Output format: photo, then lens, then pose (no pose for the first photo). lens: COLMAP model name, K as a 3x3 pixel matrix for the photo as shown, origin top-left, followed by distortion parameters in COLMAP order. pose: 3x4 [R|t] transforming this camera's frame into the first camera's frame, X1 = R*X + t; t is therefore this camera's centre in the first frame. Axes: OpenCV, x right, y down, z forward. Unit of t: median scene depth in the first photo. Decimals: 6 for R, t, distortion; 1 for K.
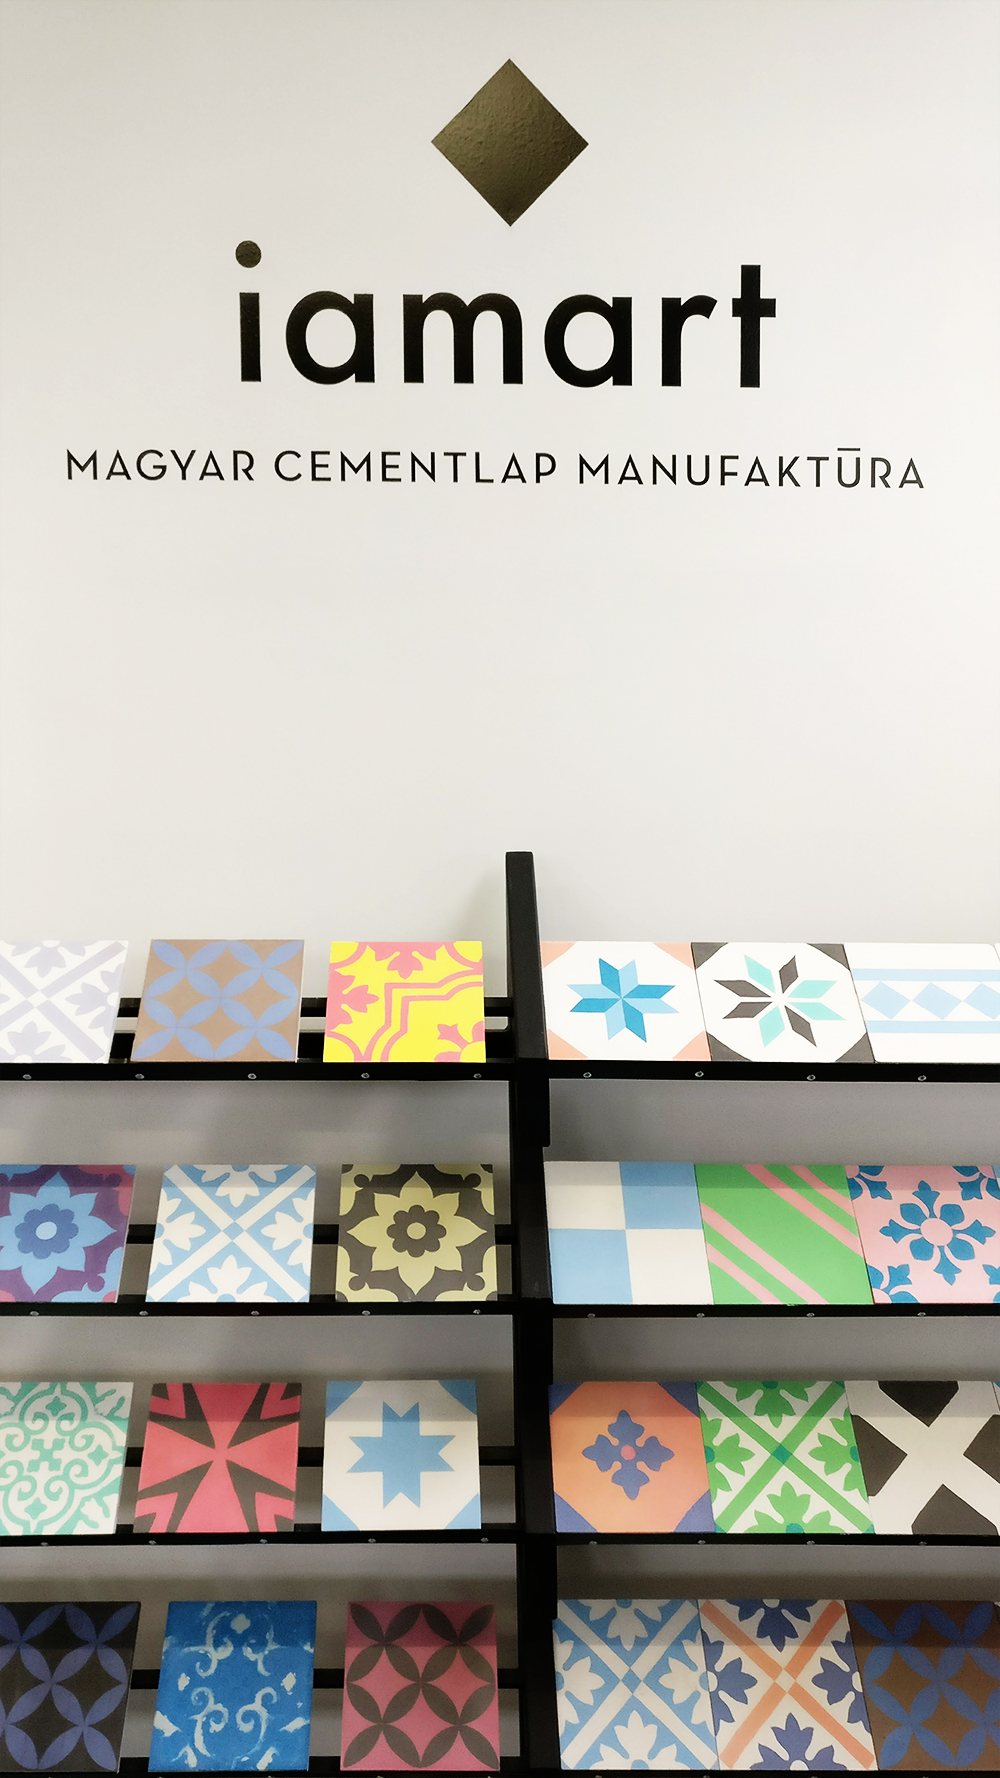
lens RADIAL K [[1456.5, 0, 500.0], [0, 1456.5, 889.0], [0, 0, 1]] dist [-0.017963, 0.120780]
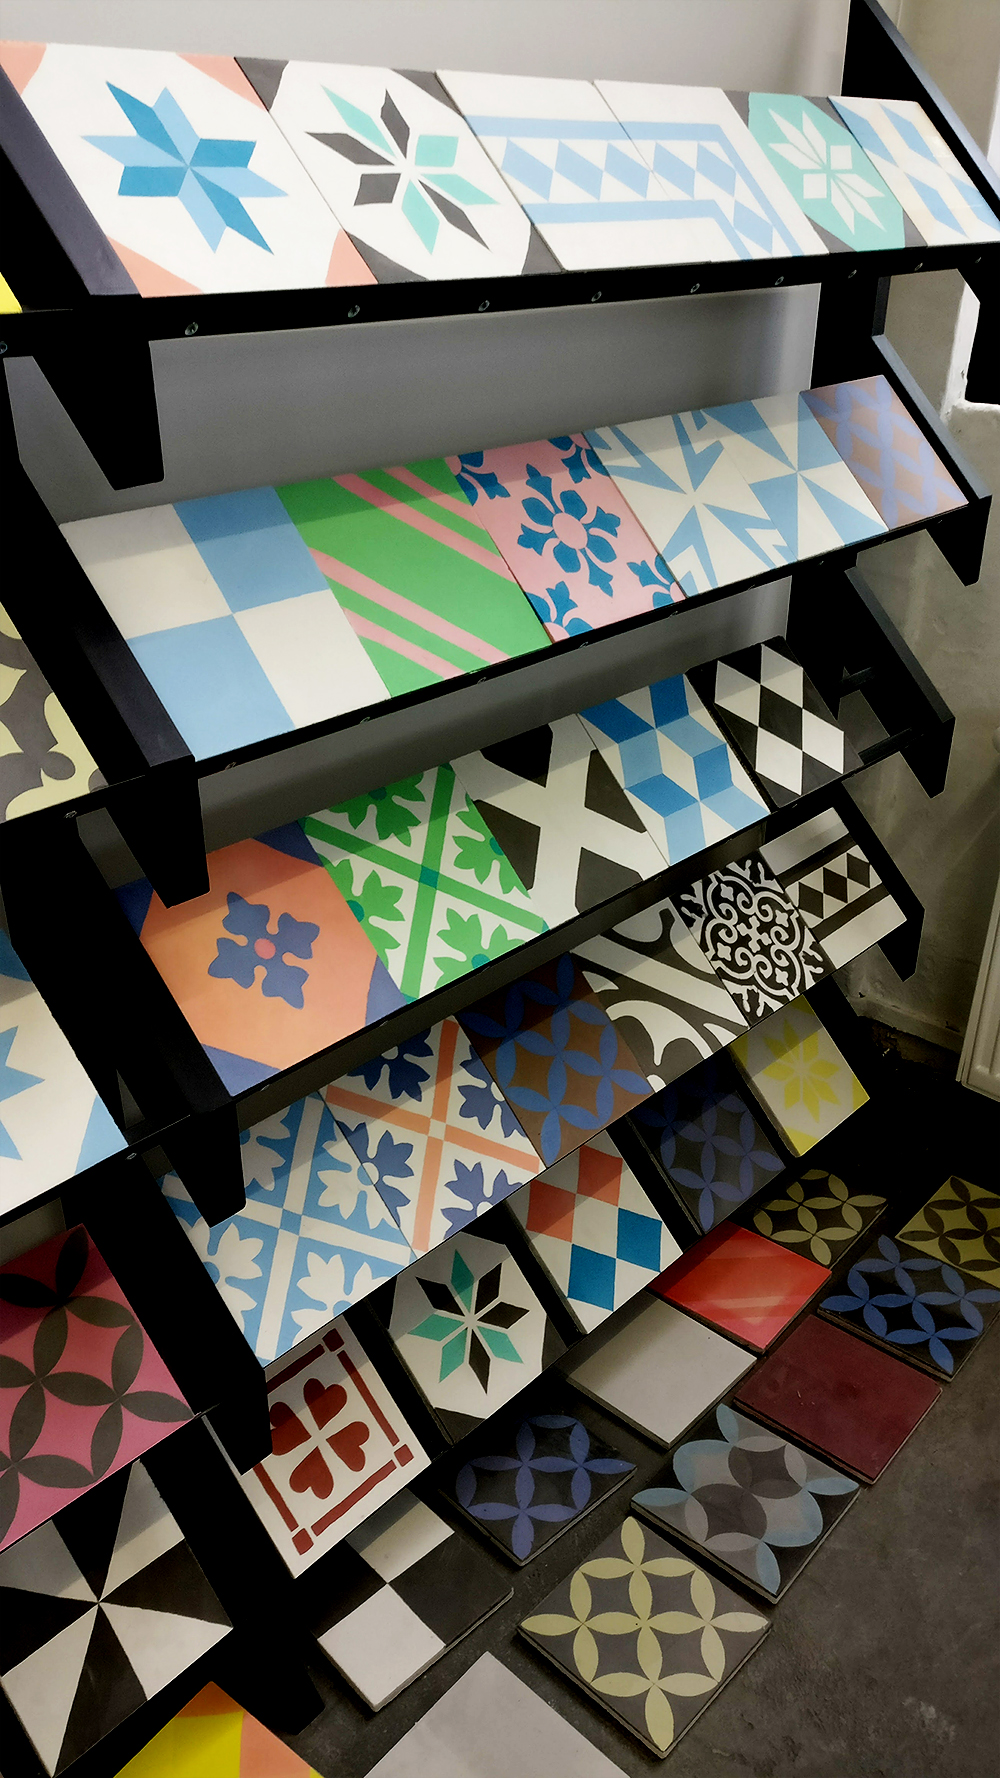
lens RADIAL K [[1456.5, 0, 500.0], [0, 1456.5, 889.0], [0, 0, 1]] dist [-0.017963, 0.120780]
pose [[0.706841, -0.321871, 0.629901, -0.237989], [0.022590, 0.900297, 0.434690, 0.080974], [-0.707012, -0.293027, 0.643637, 0.510284]]
